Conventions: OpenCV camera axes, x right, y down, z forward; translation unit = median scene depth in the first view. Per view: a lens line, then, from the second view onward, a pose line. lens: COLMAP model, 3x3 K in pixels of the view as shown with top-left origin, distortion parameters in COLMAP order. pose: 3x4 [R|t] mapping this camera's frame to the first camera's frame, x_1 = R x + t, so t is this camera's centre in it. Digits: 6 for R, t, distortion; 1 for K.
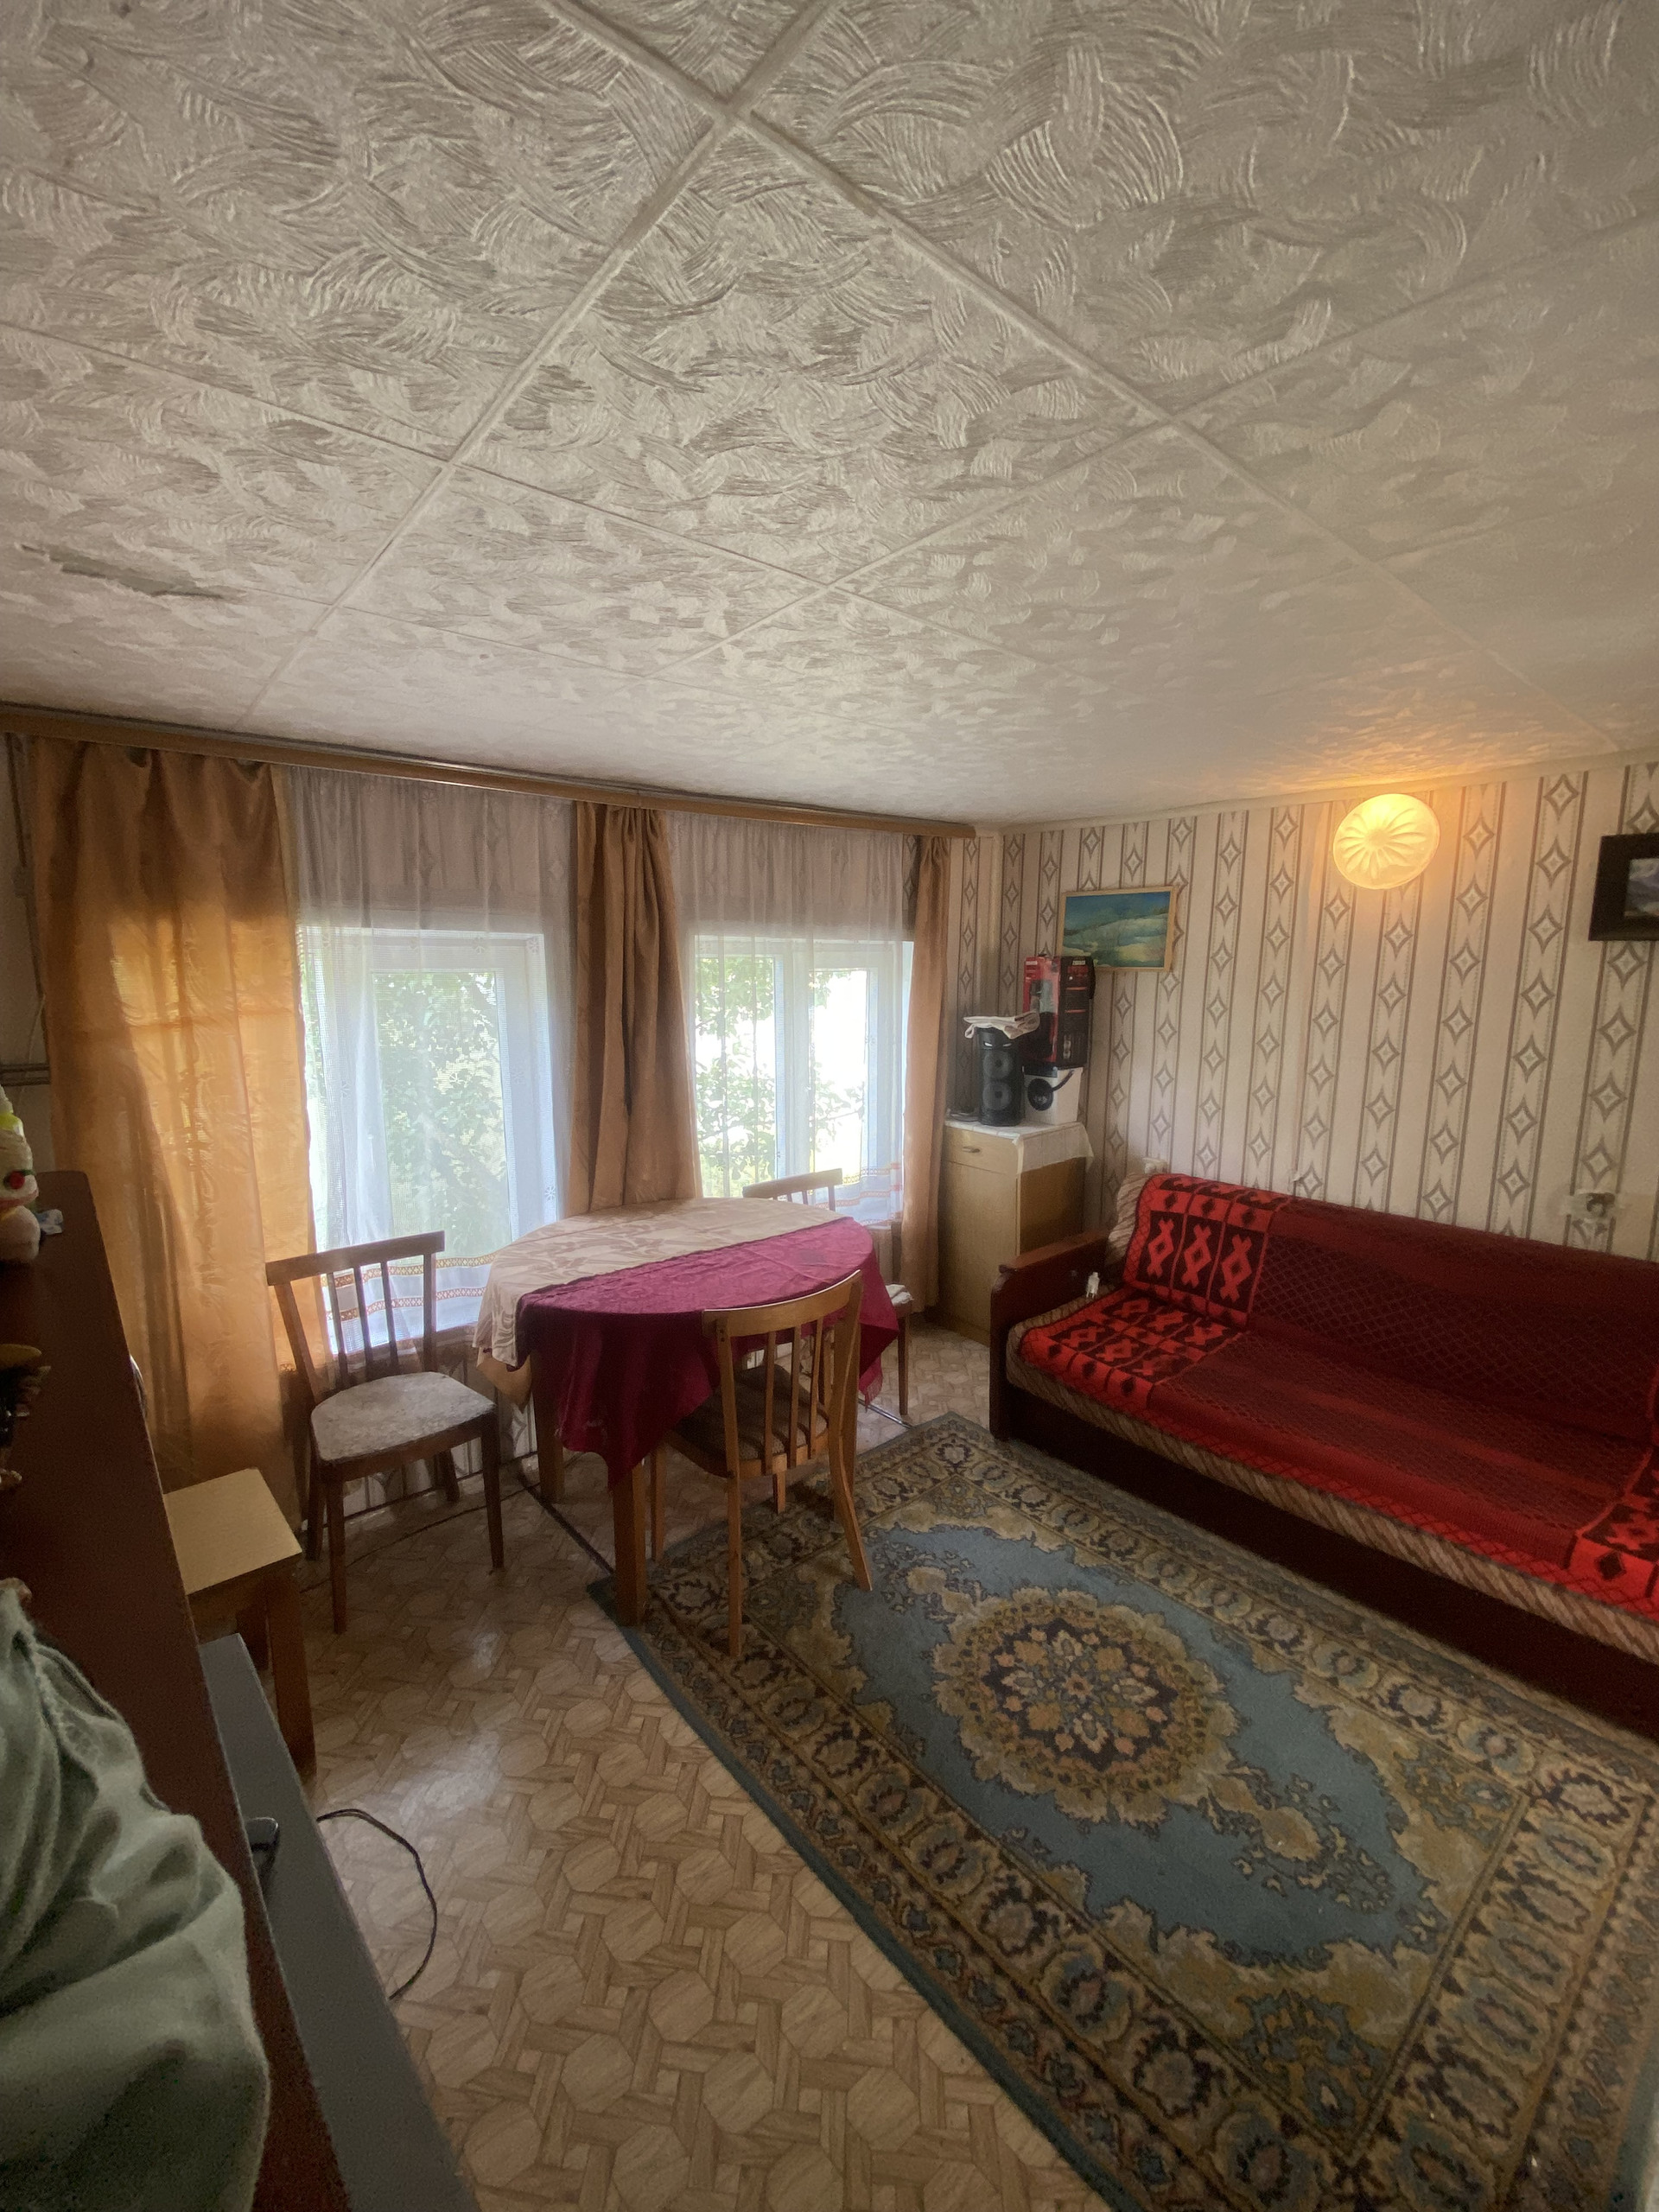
lens RADIAL K [[897.0, 0, 826.1], [0, 897.0, 1098.2], [0, 0, 1]] dist [0.011235, -0.016098]
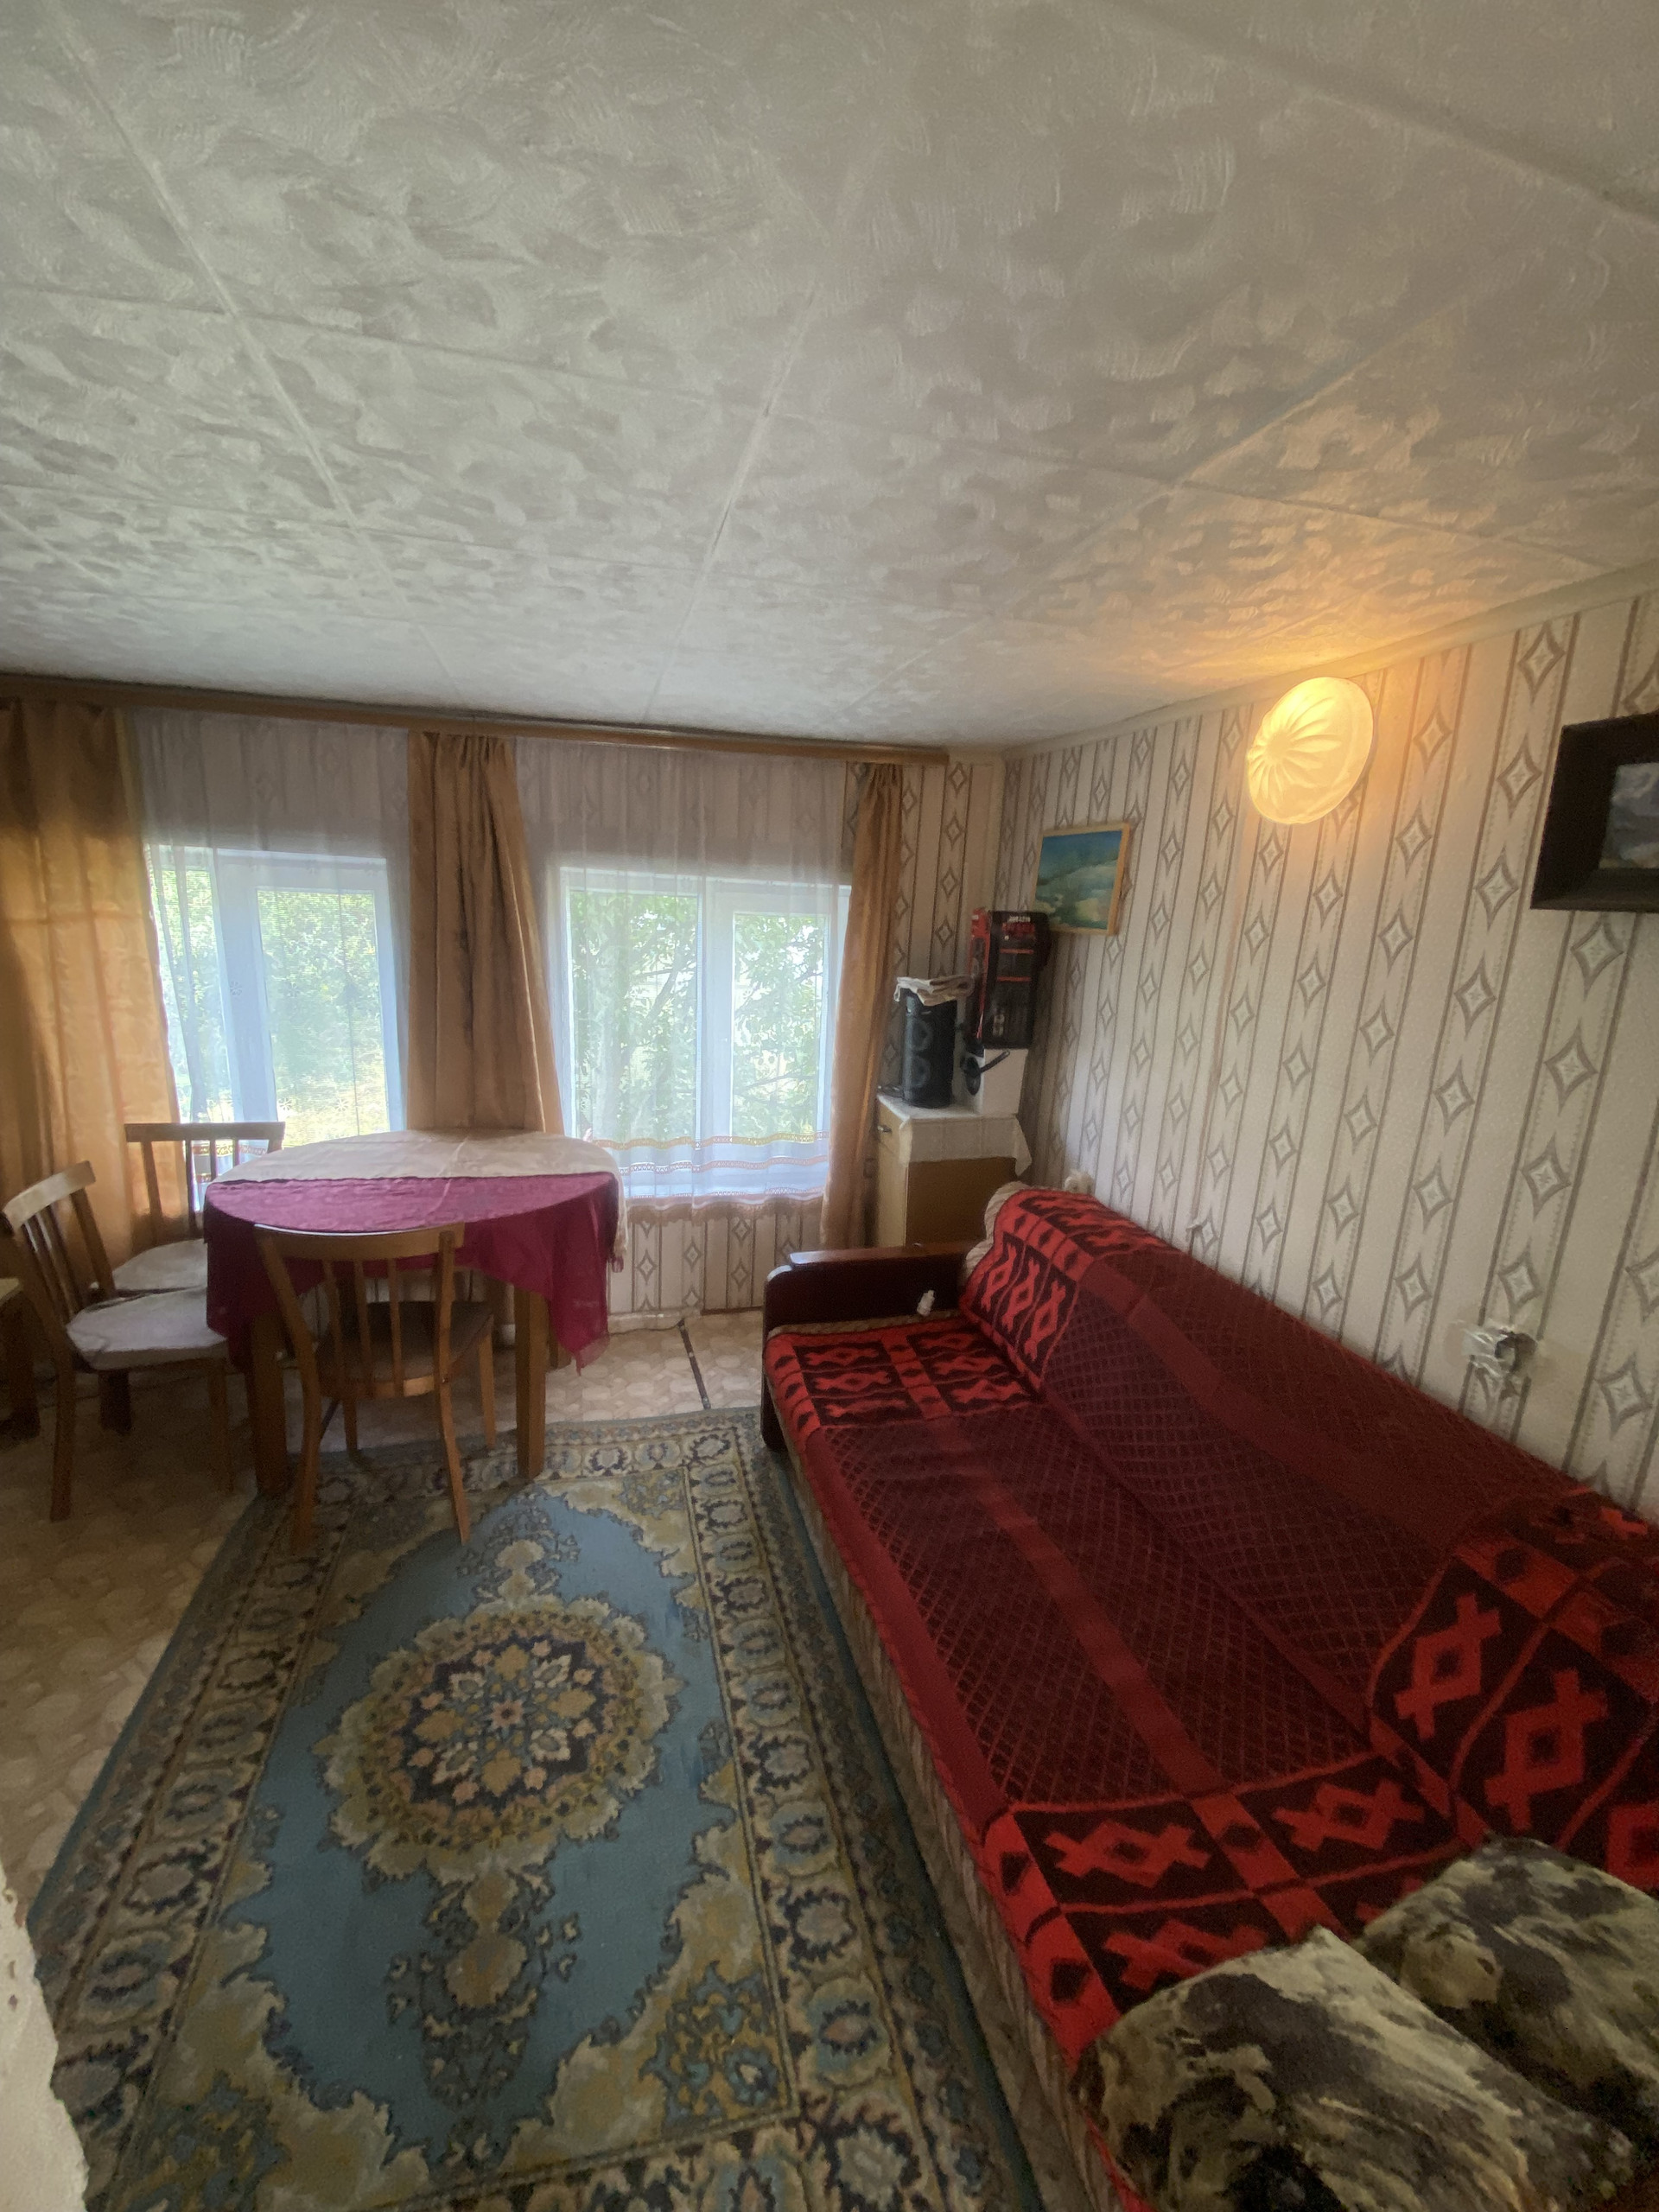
lens RADIAL K [[897.0, 0, 822.2], [0, 897.0, 1099.2], [0, 0, 1]] dist [0.011235, -0.016098]
pose [[0.902584, 0.132418, -0.409643, 0.681155], [-0.111051, 0.990932, 0.075637, -0.044290], [0.415944, -0.022777, 0.909105, 0.265921]]
